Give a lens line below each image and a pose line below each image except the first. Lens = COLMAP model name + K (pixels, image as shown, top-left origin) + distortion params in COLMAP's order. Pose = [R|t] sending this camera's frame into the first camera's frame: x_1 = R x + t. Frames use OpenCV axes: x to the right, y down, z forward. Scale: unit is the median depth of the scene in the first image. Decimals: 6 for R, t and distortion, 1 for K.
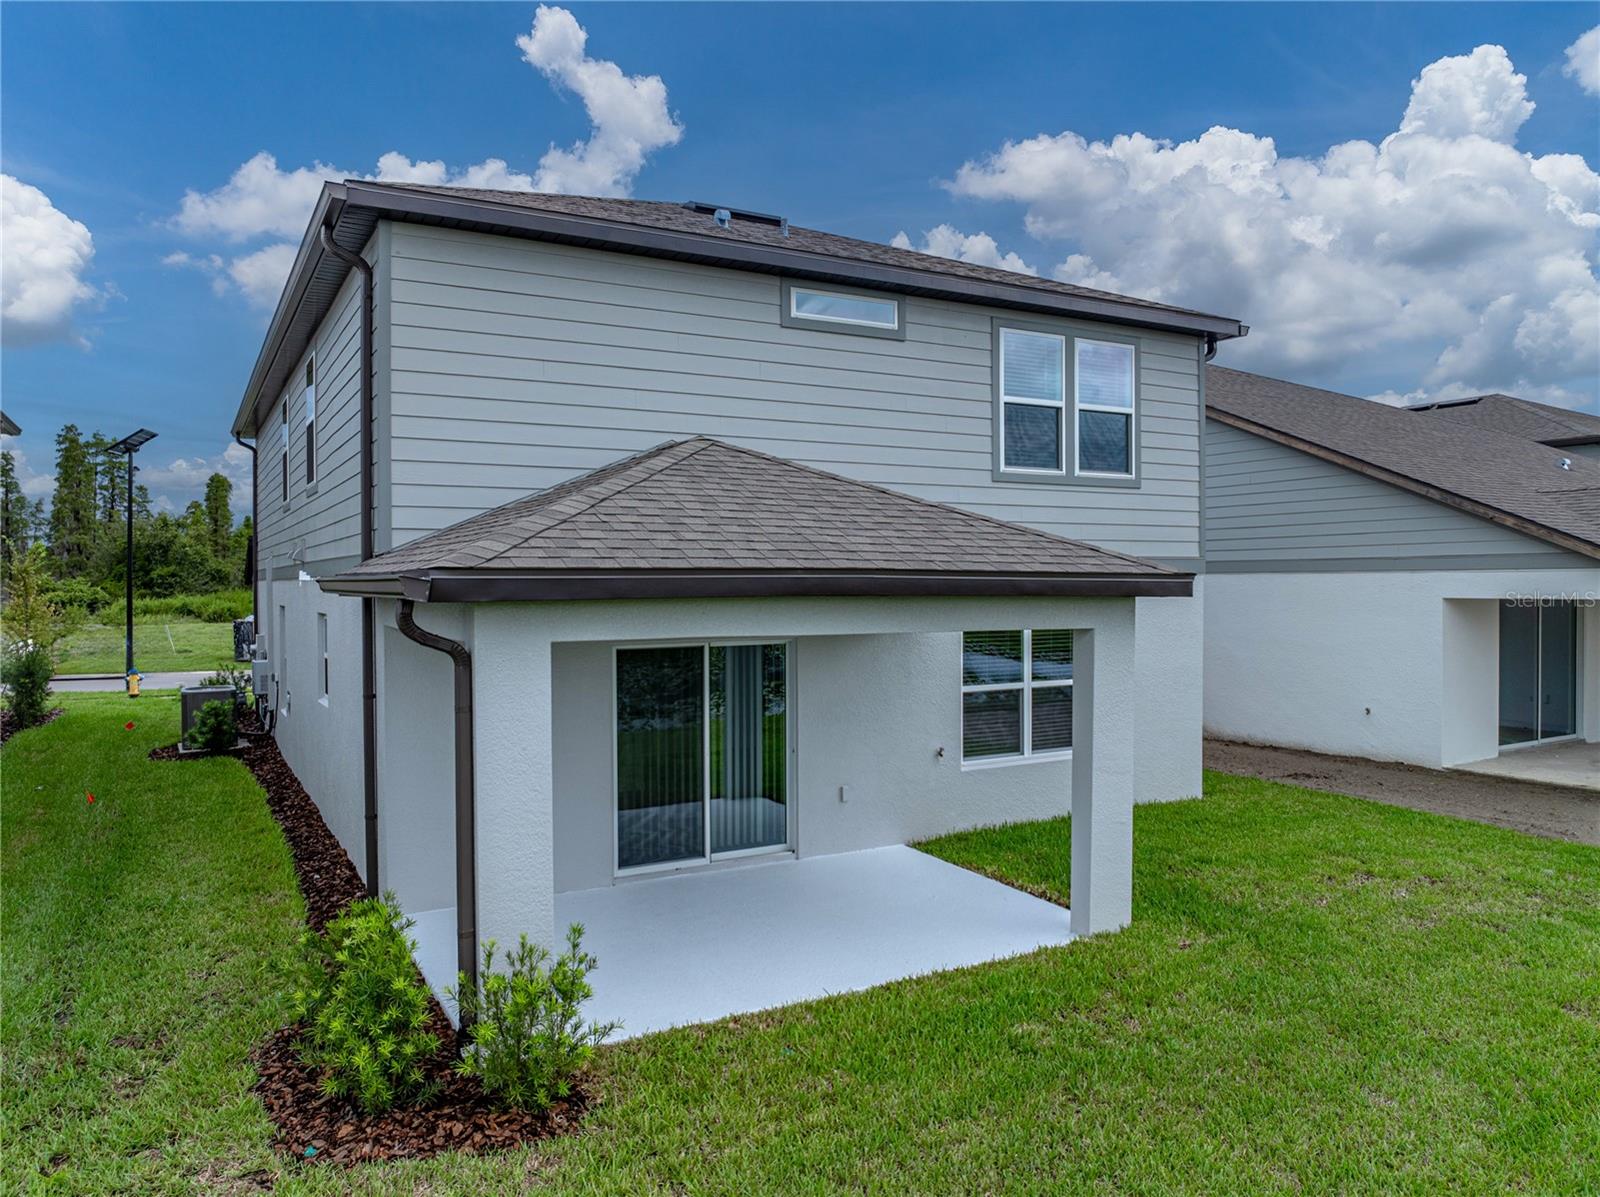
lens RADIAL K [[1122.8, 0, 800.0], [0, 1122.8, 598.5], [0, 0, 1]] dist [-0.033075, -0.005166]
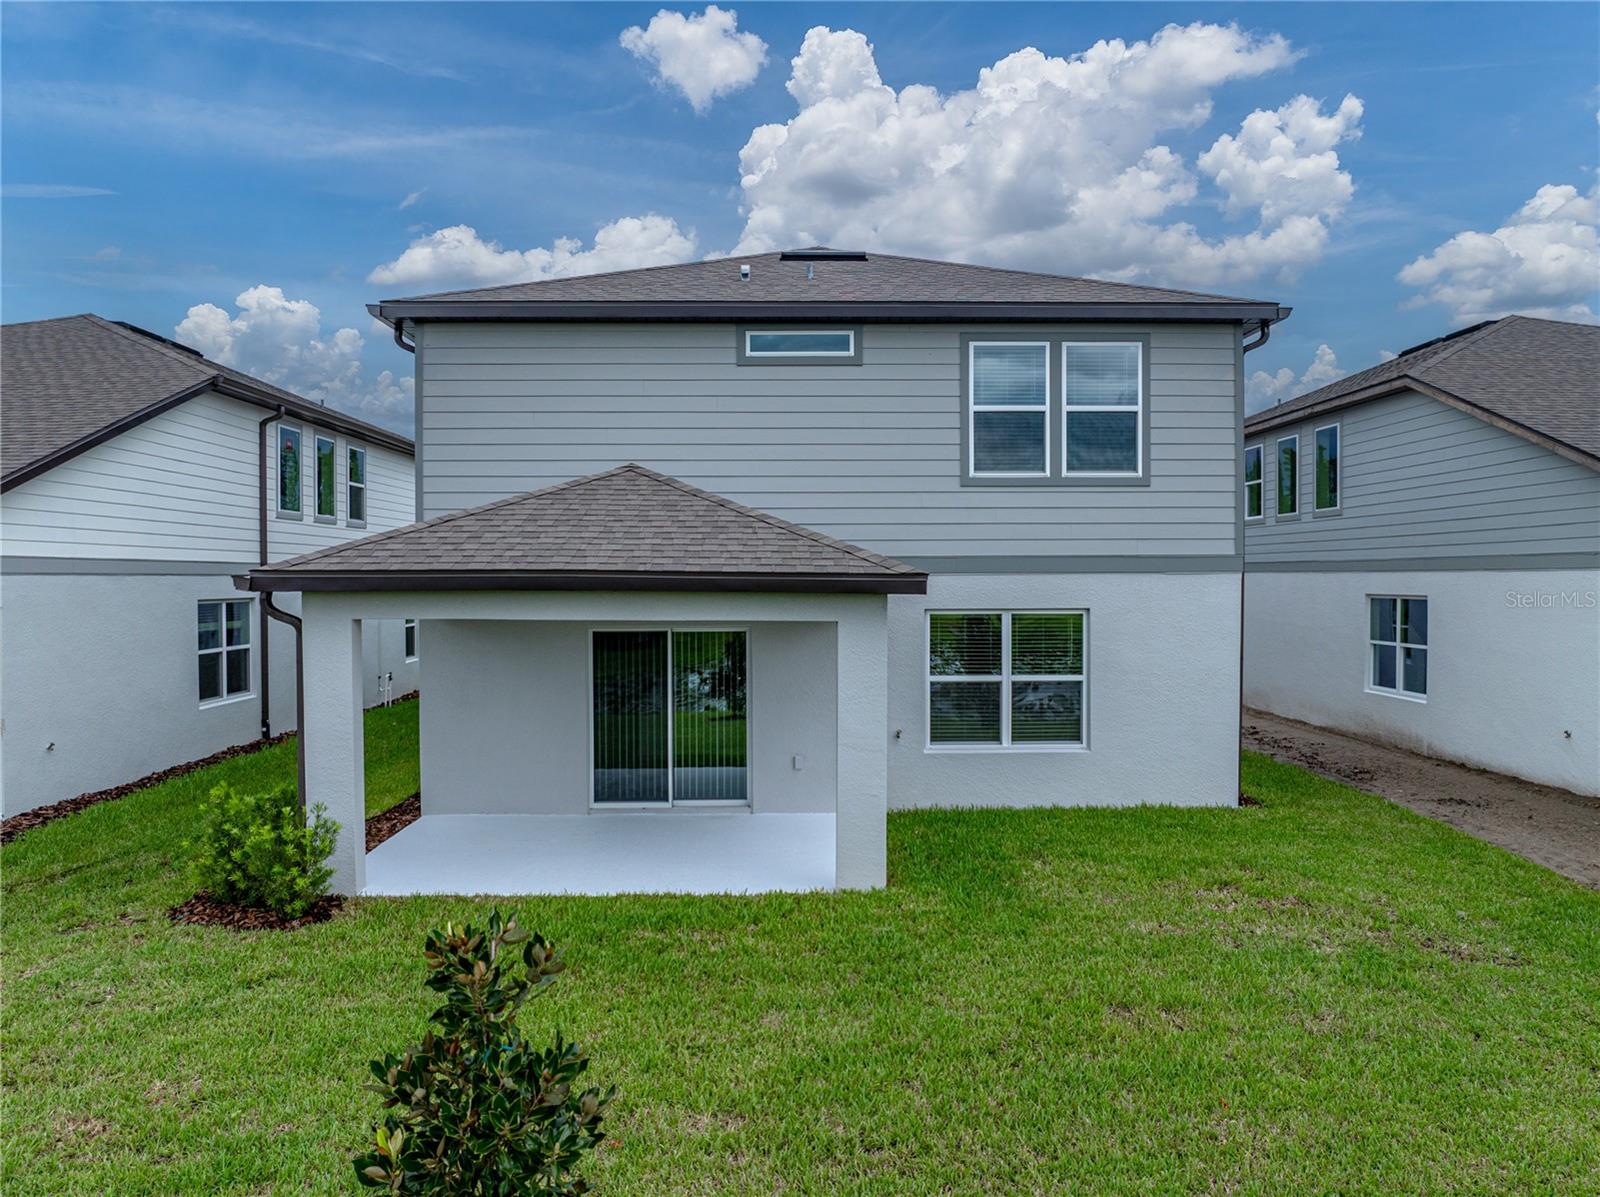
lens RADIAL K [[1122.8, 0, 800.0], [0, 1122.8, 598.5], [0, 0, 1]] dist [-0.033075, -0.005166]
pose [[0.881219, 0.011277, -0.472574, 0.553207], [-0.009512, 0.999936, 0.006125, -0.002283], [0.472613, -0.000902, 0.881270, -0.018645]]
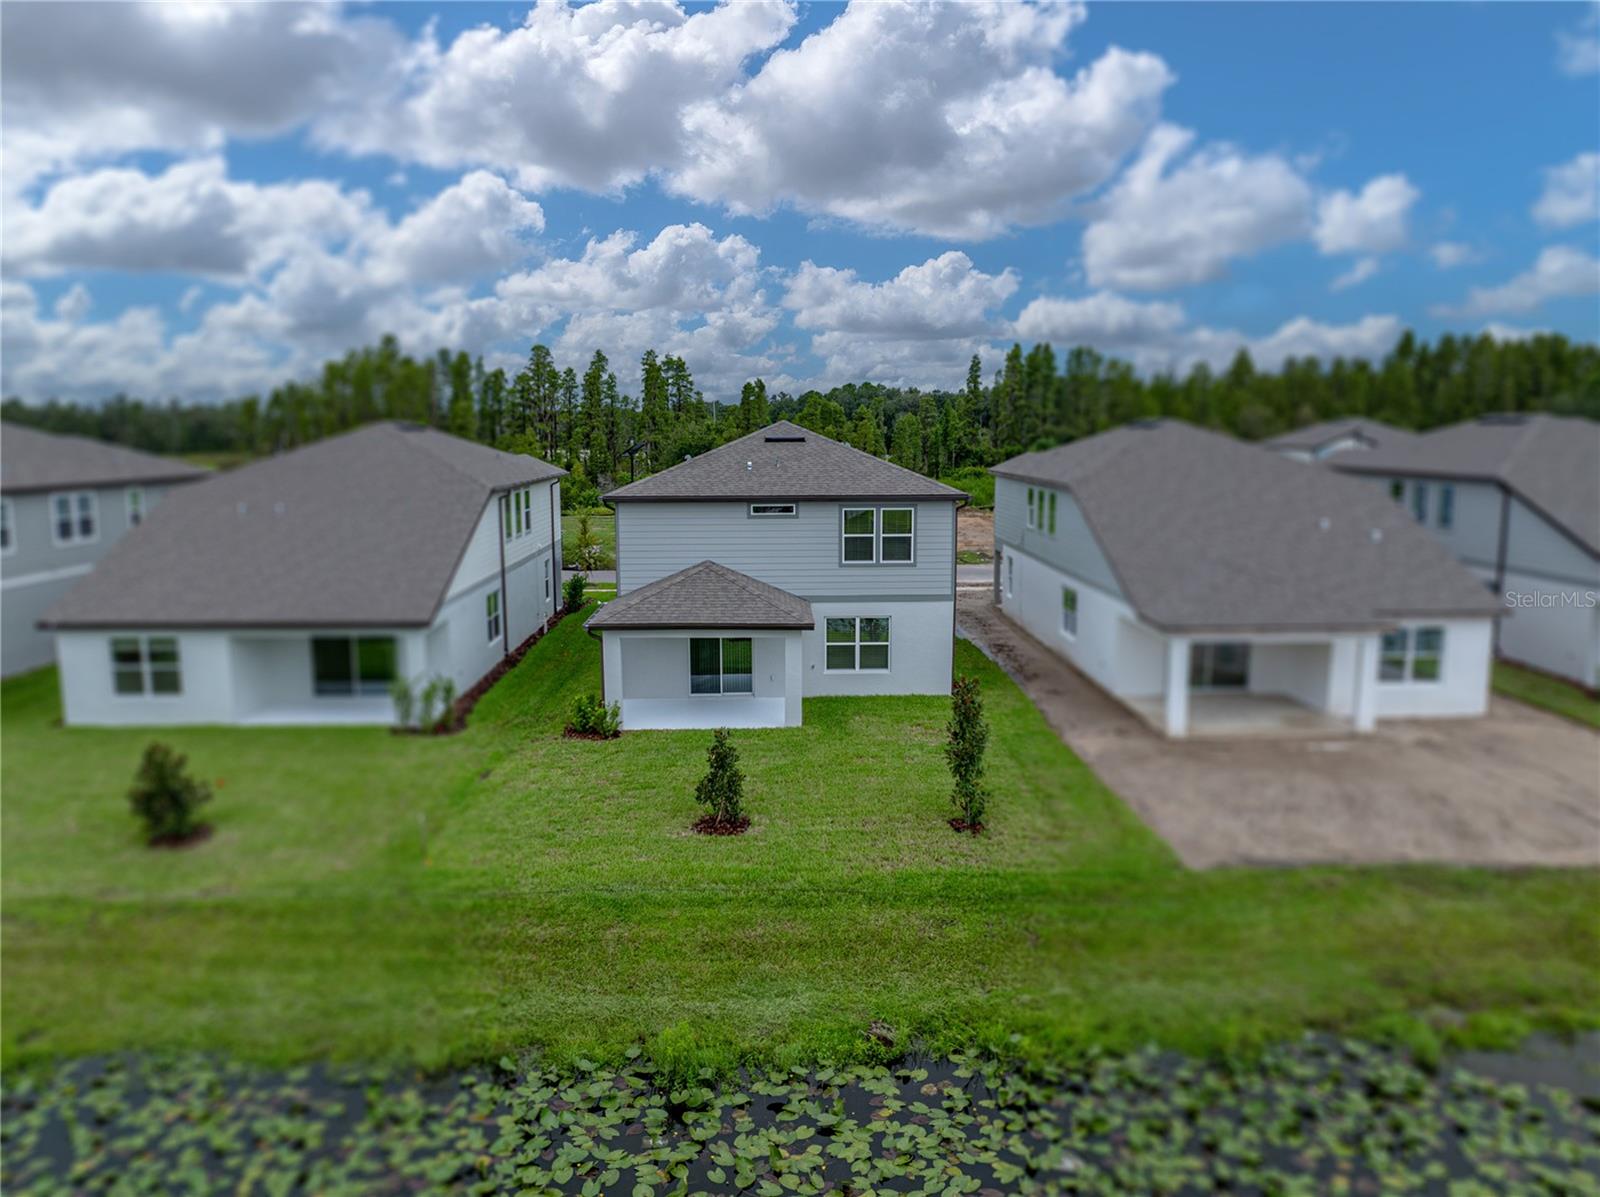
lens RADIAL K [[1122.8, 0, 800.0], [0, 1122.8, 598.5], [0, 0, 1]] dist [-0.033075, -0.005166]
pose [[0.887167, 0.070559, -0.456023, 1.318877], [-0.008712, 0.990625, 0.136328, -0.396048], [0.461367, -0.116973, 0.879465, -1.390507]]
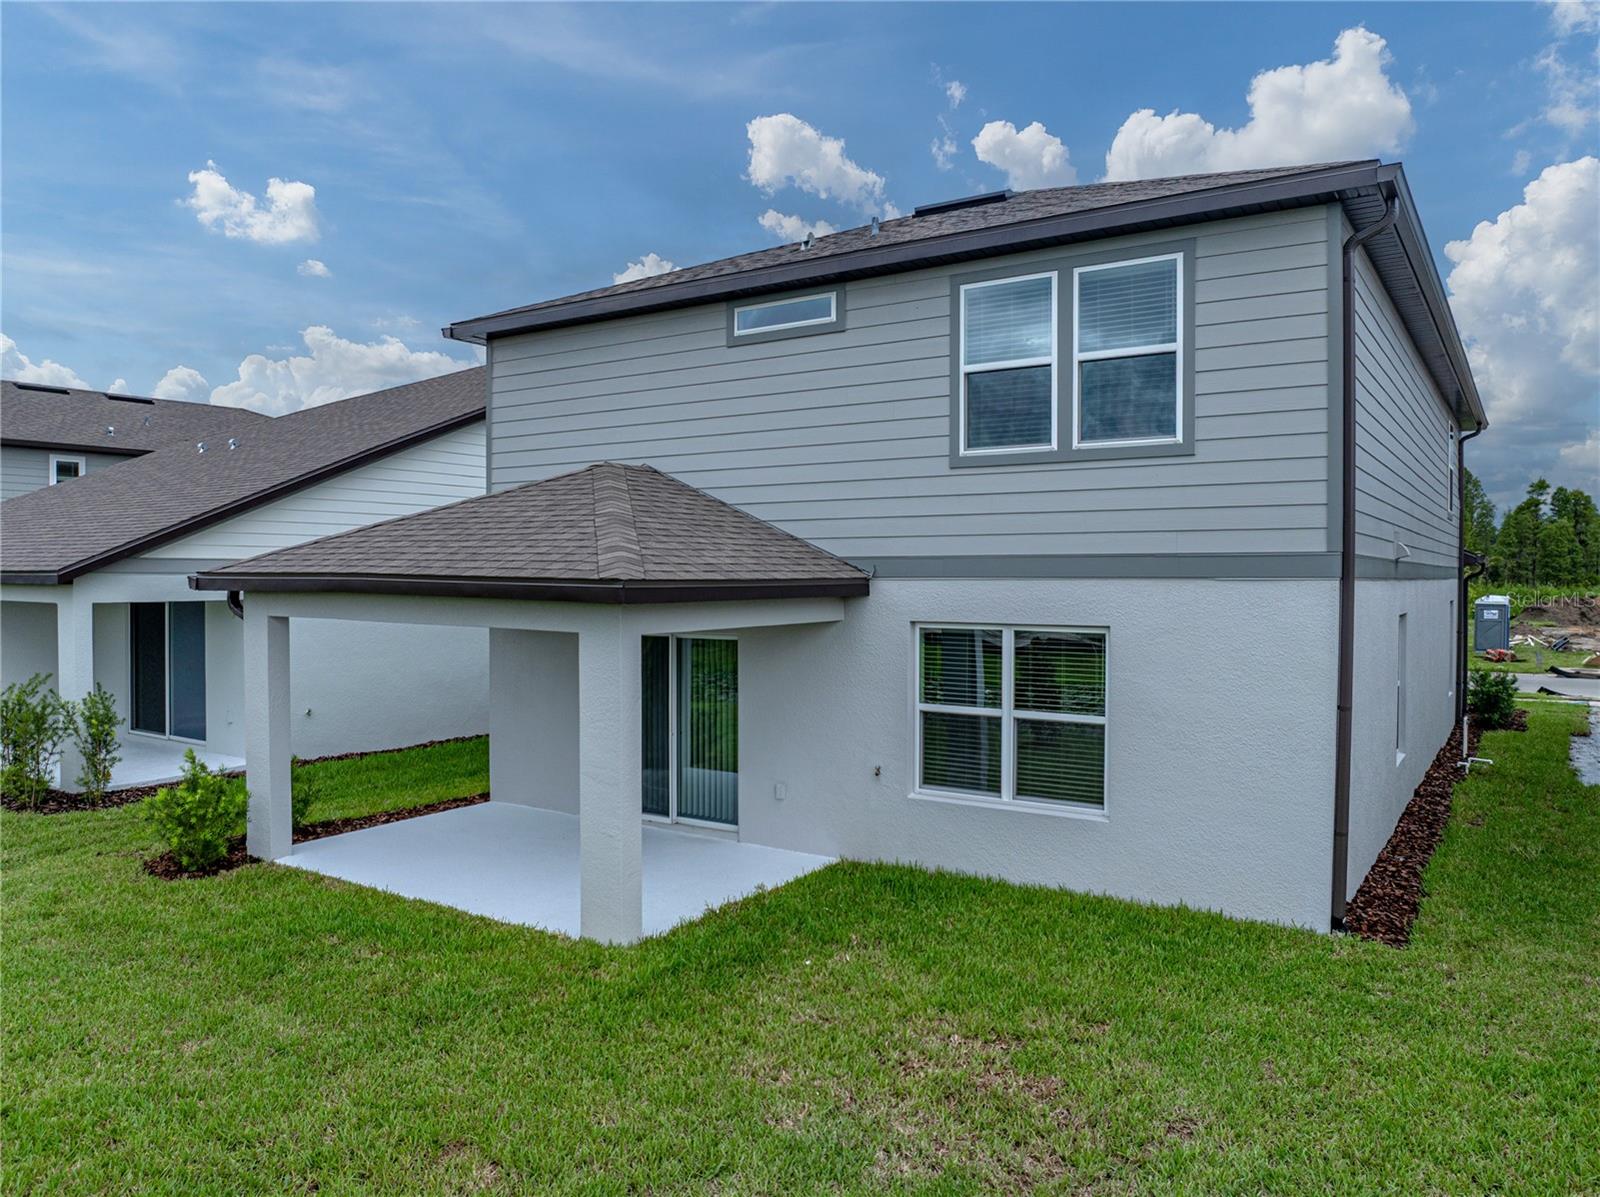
lens RADIAL K [[1133.6, 0, 800.0], [0, 1133.6, 598.5], [0, 0, 1]] dist [-0.042975, 0.010074]
pose [[0.458709, 0.023898, -0.888265, 0.902241], [-0.020150, 0.999661, 0.016489, -0.017513], [0.888358, 0.010334, 0.459035, 0.511391]]
